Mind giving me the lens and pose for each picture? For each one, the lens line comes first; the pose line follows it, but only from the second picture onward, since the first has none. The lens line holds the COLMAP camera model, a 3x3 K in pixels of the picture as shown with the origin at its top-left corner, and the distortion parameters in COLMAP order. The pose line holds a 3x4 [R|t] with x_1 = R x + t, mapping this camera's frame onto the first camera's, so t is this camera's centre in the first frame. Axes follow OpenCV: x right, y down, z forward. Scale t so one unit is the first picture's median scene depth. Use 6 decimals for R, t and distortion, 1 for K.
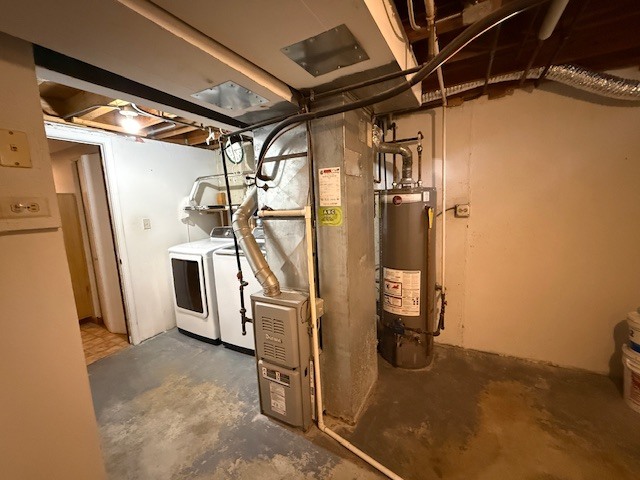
lens RADIAL K [[260.6, 0, 321.1], [0, 260.6, 238.0], [0, 0, 1]] dist [-0.001321, 0.000604]
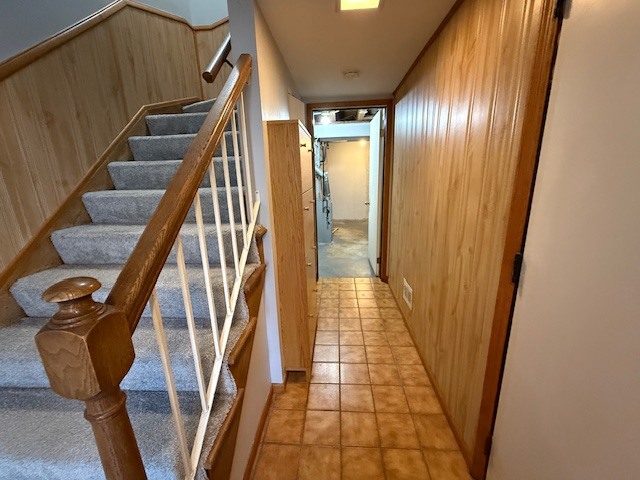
lens RADIAL K [[260.6, 0, 321.8], [0, 260.6, 240.6], [0, 0, 1]] dist [-0.001321, 0.000604]
pose [[-0.412540, -0.185356, 0.891882, -1.727130], [0.156477, 0.950107, 0.269835, -0.093794], [-0.897399, 0.250877, -0.362953, 1.325485]]
